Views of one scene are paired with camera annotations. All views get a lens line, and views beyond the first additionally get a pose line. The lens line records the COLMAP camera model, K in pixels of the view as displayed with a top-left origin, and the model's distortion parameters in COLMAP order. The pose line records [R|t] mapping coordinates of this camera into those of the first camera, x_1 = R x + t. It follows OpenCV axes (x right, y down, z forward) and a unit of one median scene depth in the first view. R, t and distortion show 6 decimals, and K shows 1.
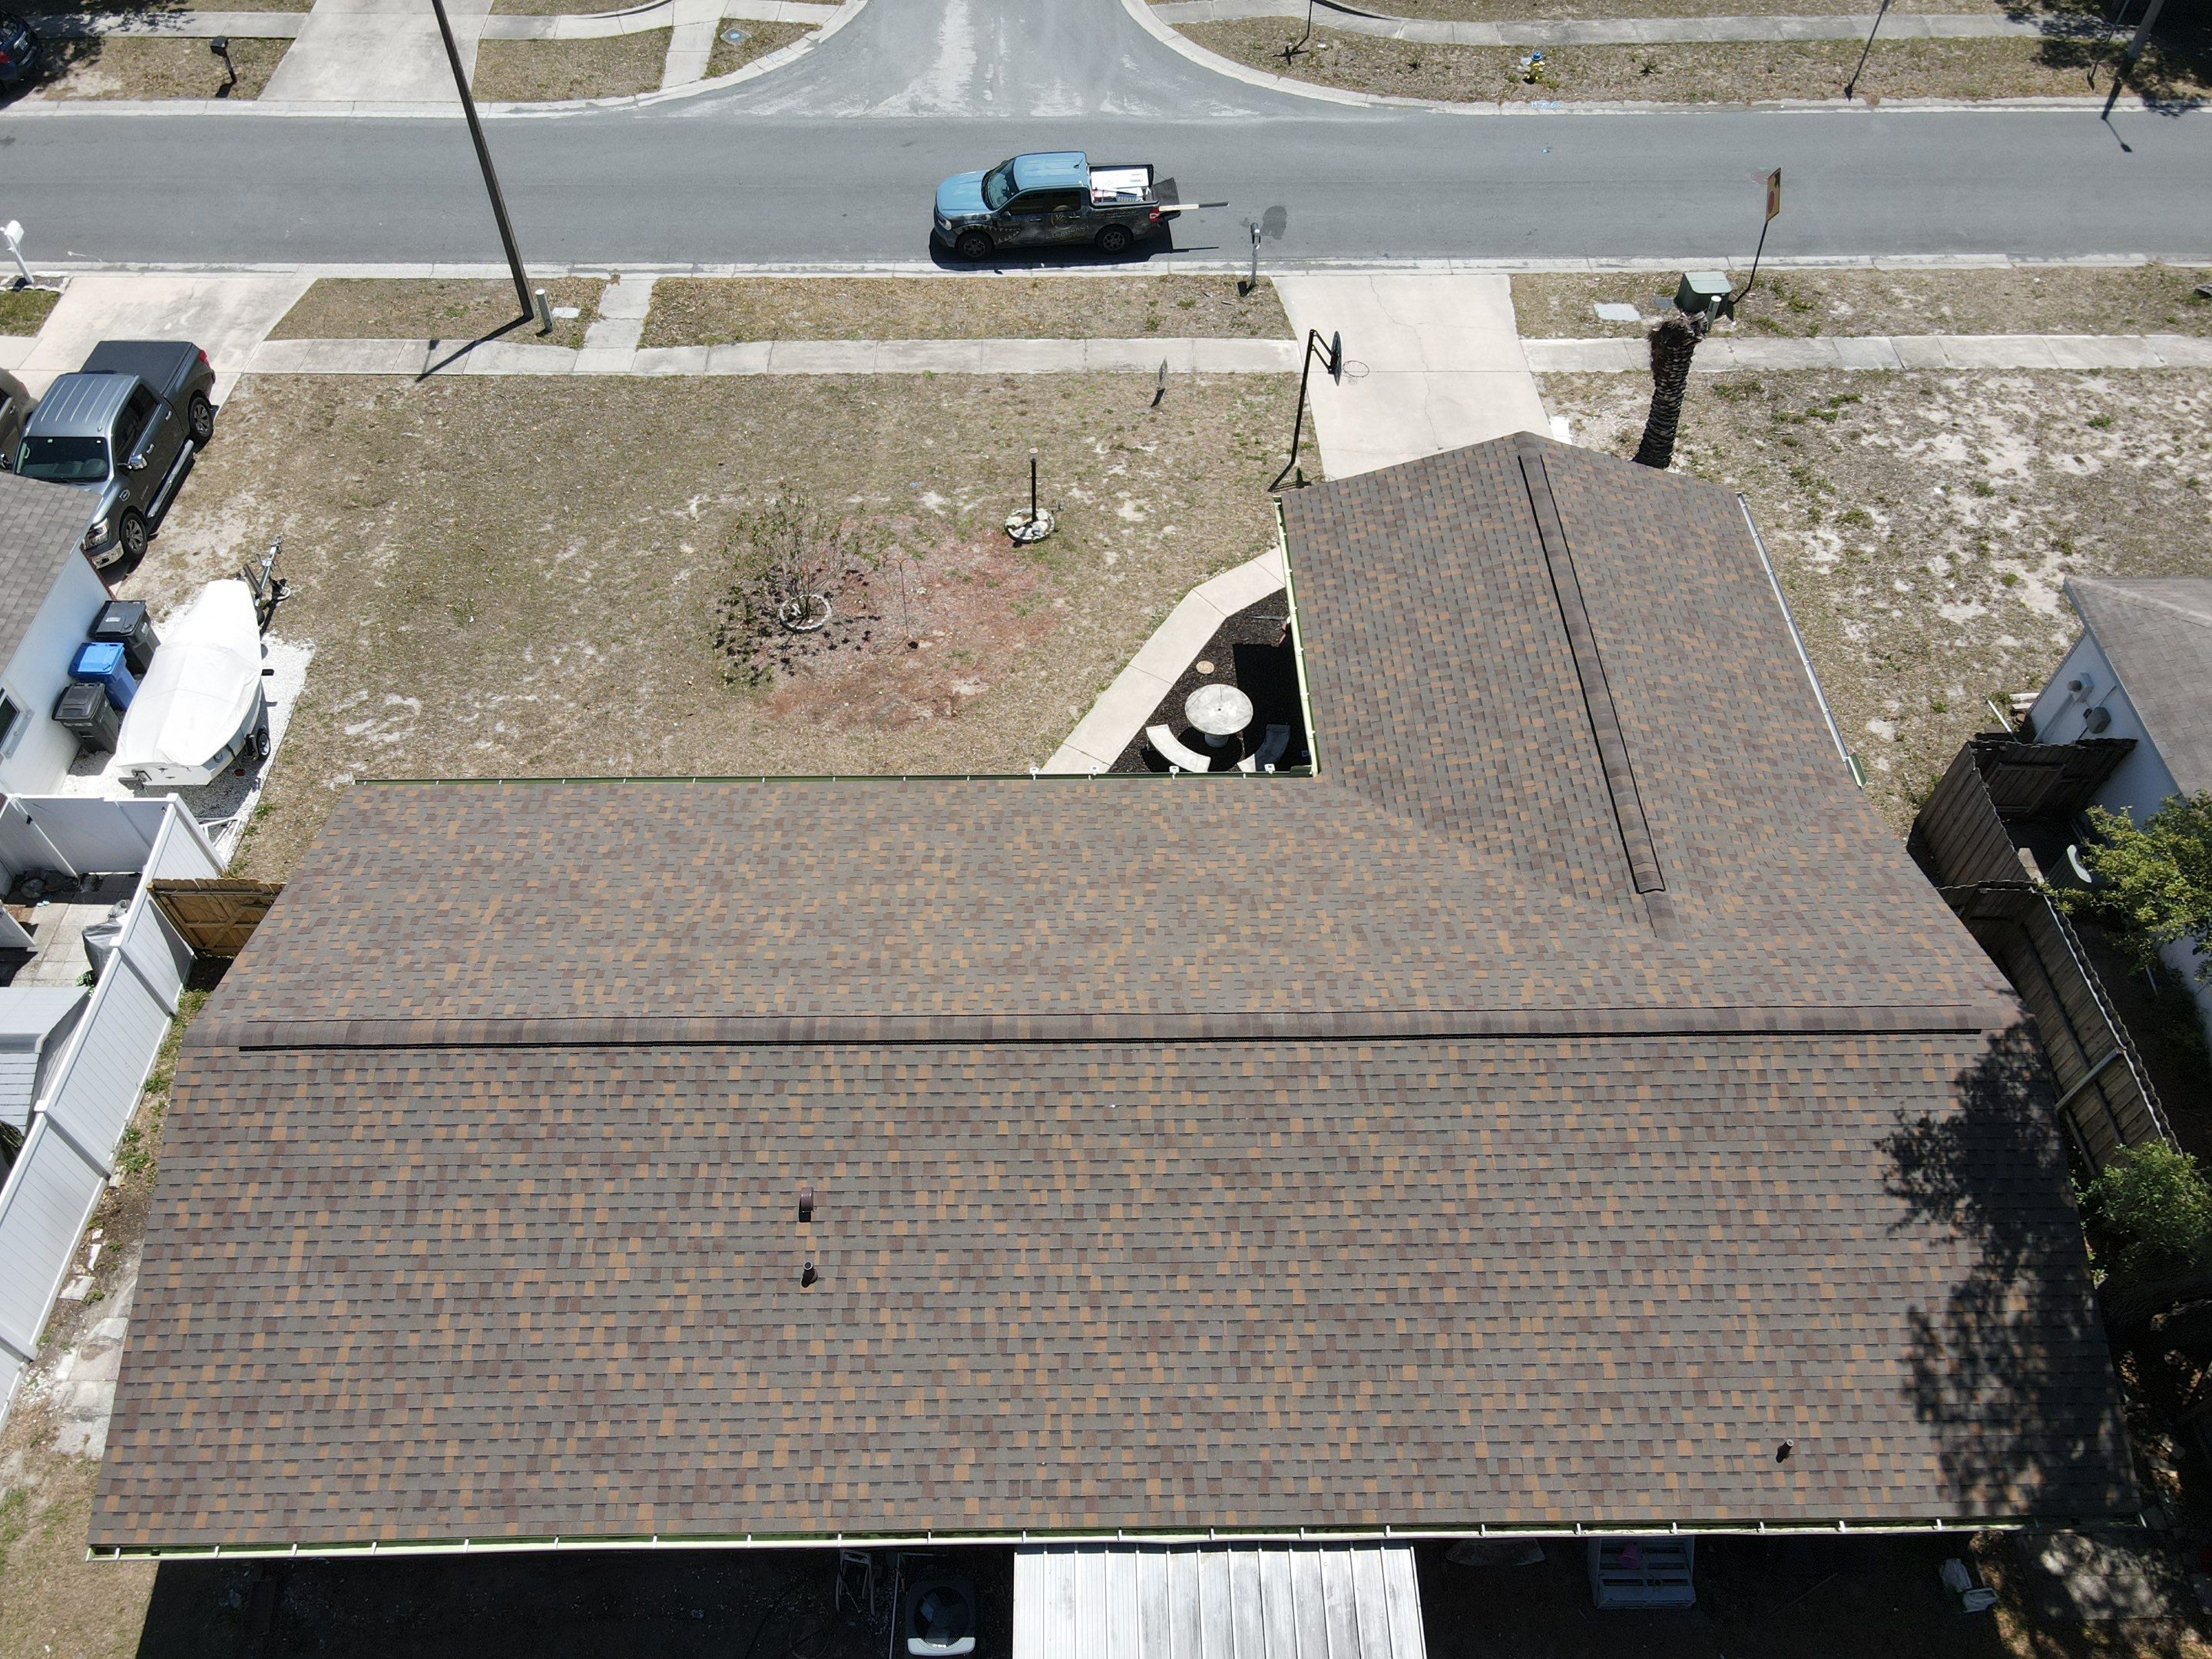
lens RADIAL K [[1584.0, 0, 1106.0], [0, 1584.0, 829.5], [0, 0, 1]] dist [-0.018213, 0.033689]
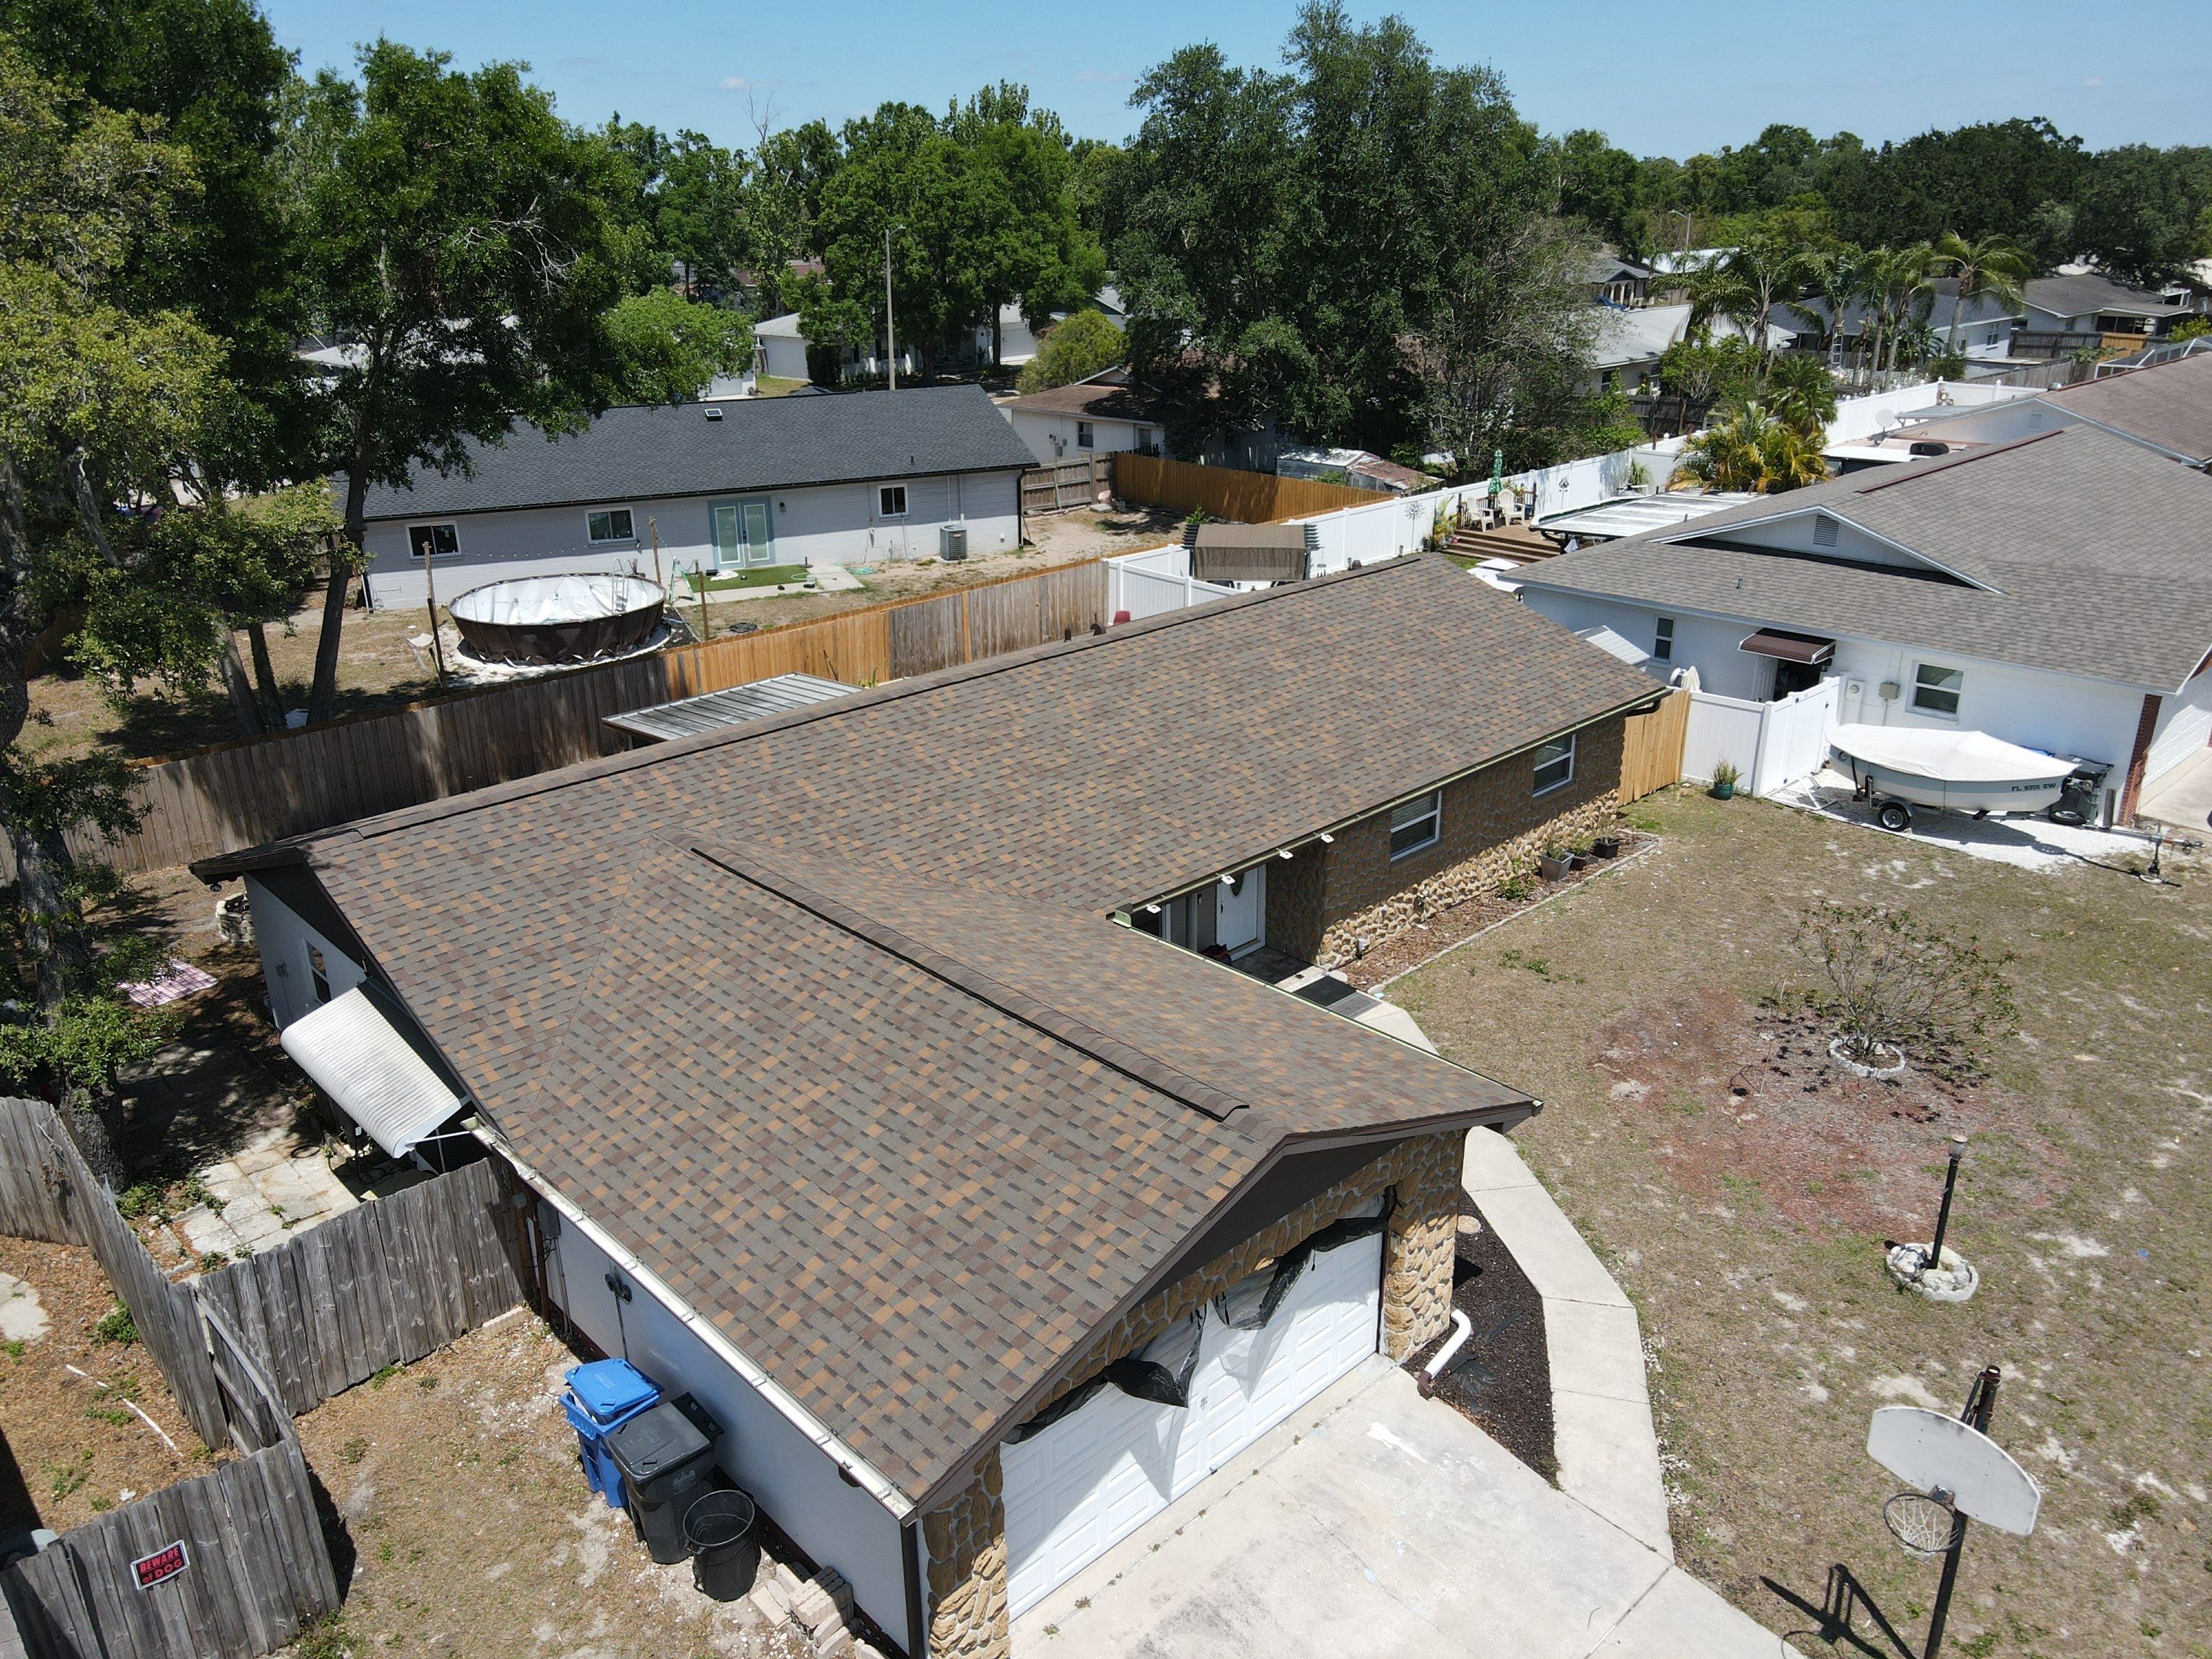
lens RADIAL K [[1663.0, 0, 1035.1], [0, 1663.0, 829.7], [0, 0, 1]] dist [-0.013154, -0.002630]
pose [[-0.764947, 0.234239, -0.599991, 0.805230], [-0.500783, 0.369527, 0.782730, -0.858822], [0.405059, 0.899212, -0.165365, 1.265551]]
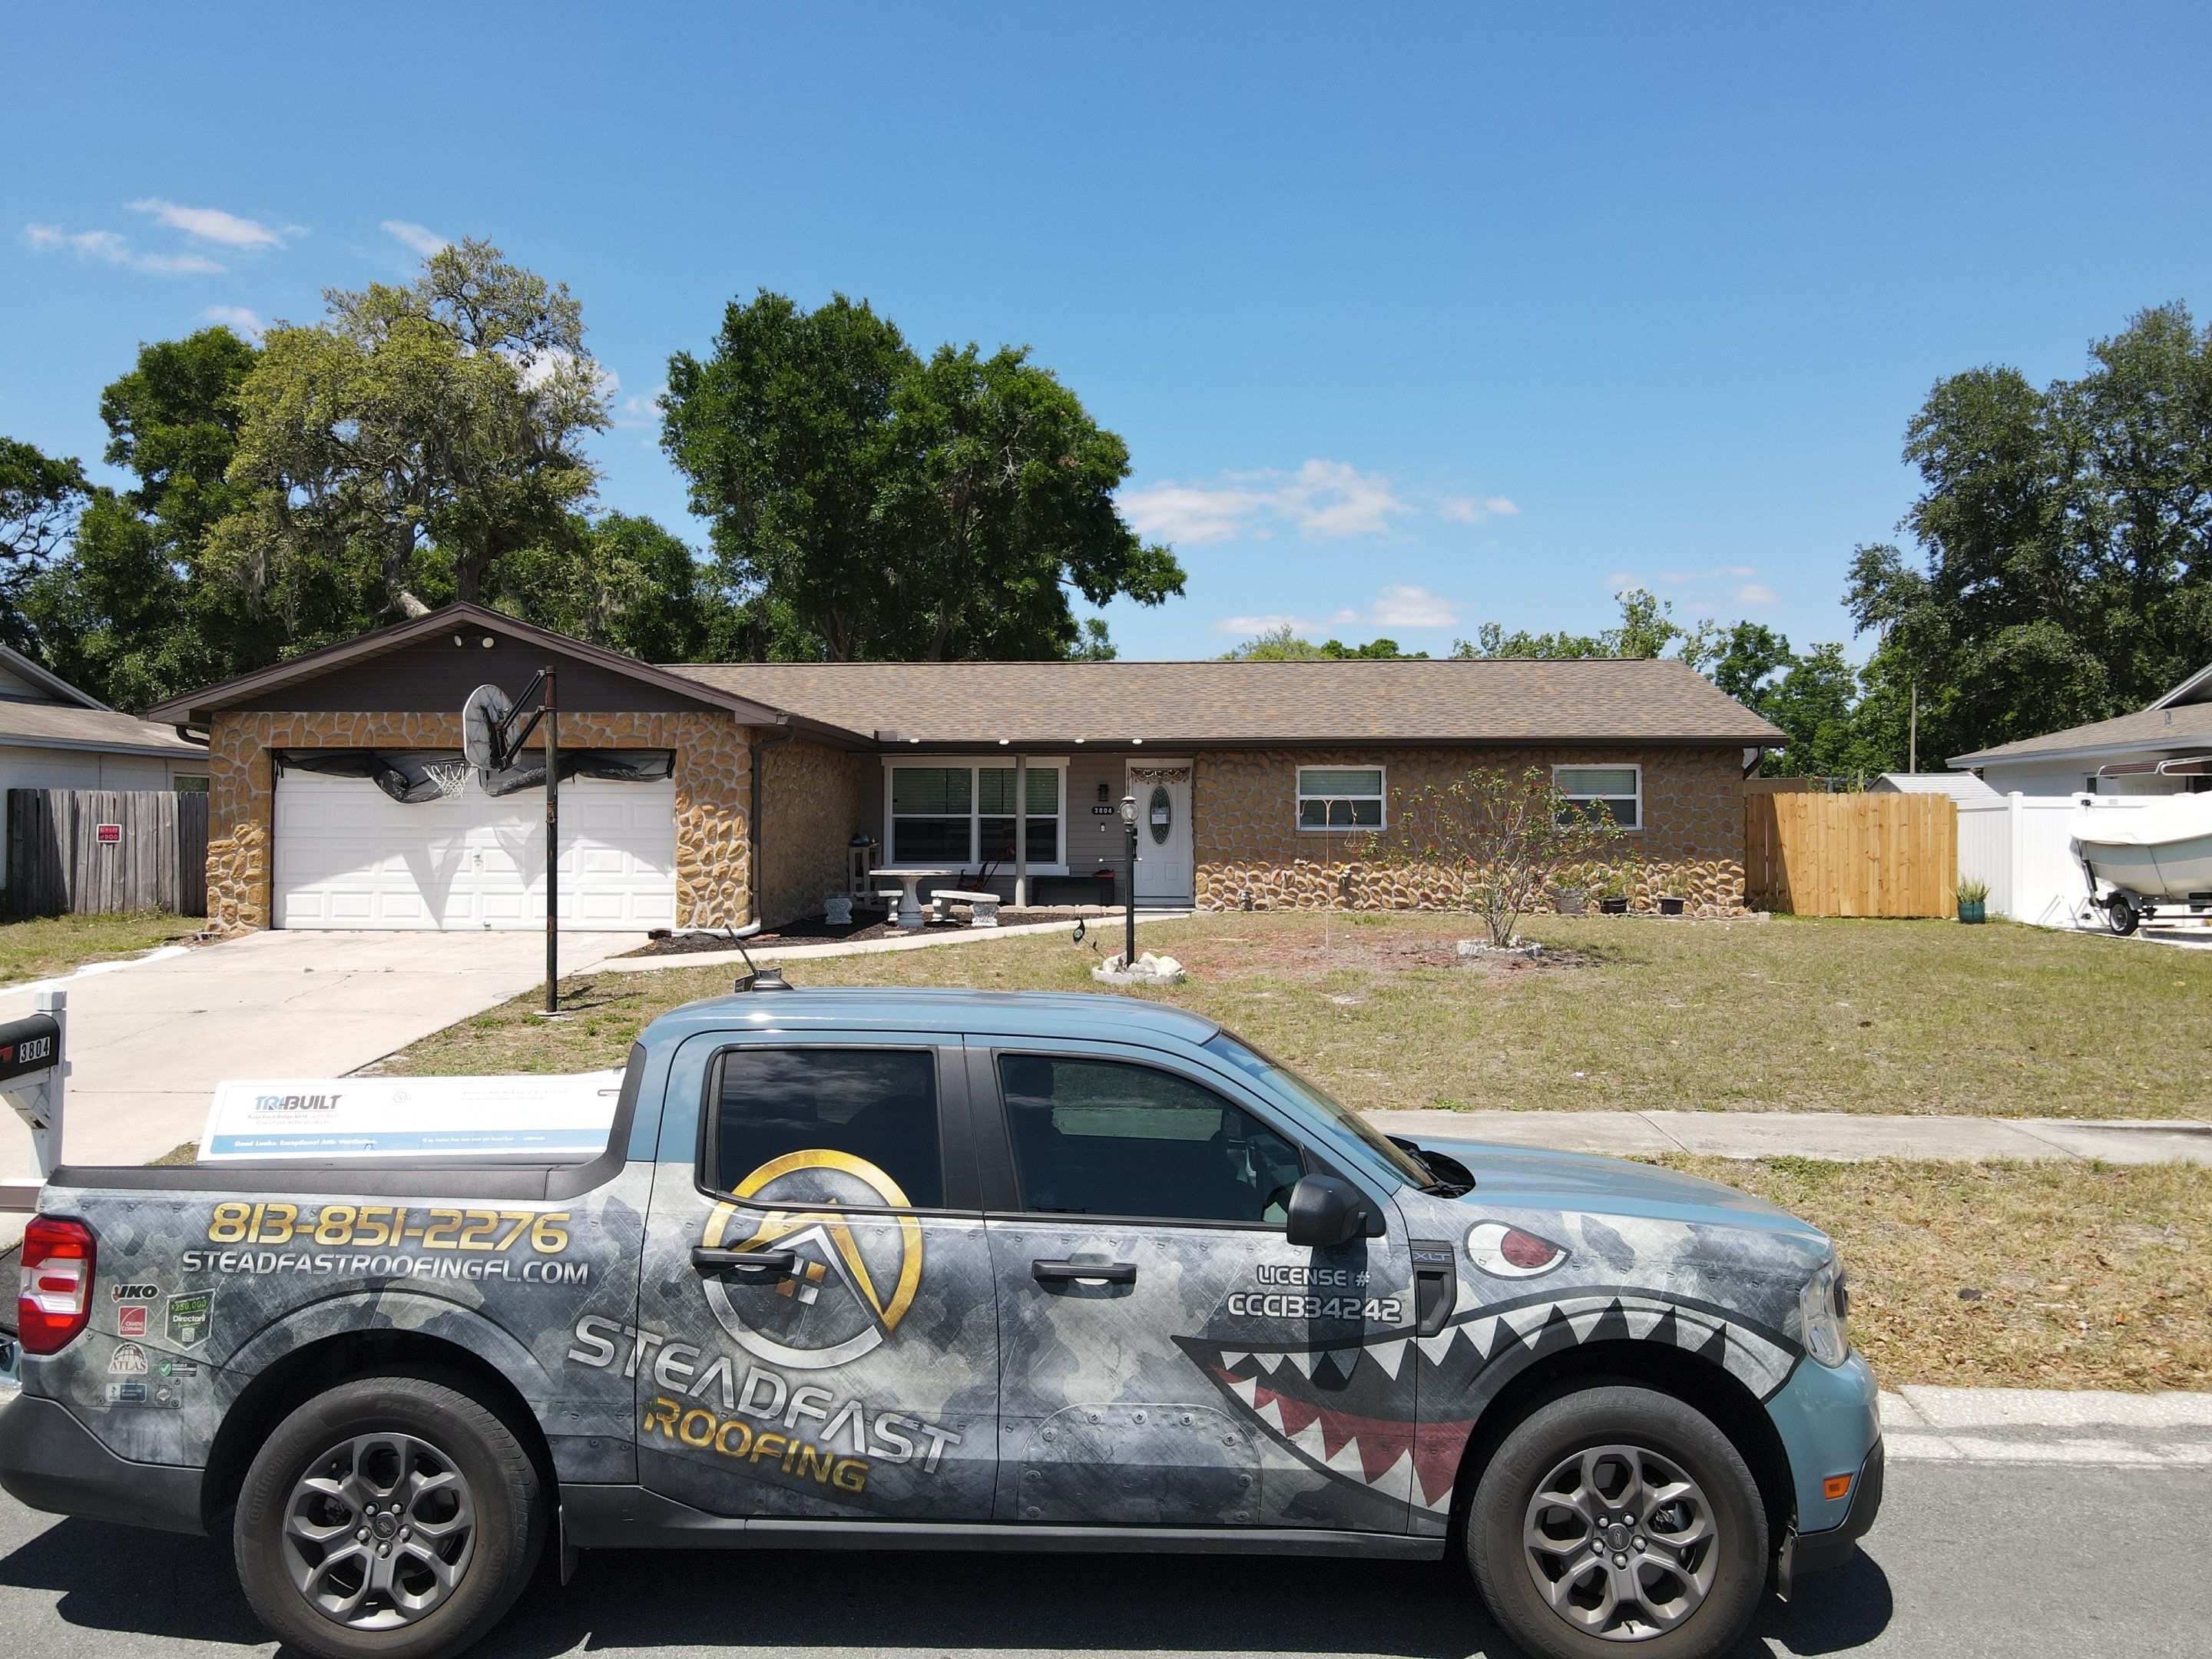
lens RADIAL K [[1663.0, 0, 1035.1], [0, 1663.0, 829.7], [0, 0, 1]] dist [-0.013154, -0.002630]
pose [[-0.994144, -0.020949, 0.106011, -0.110941], [0.070152, 0.621082, 0.780600, -1.006198], [-0.082194, 0.783466, -0.615976, 2.008869]]
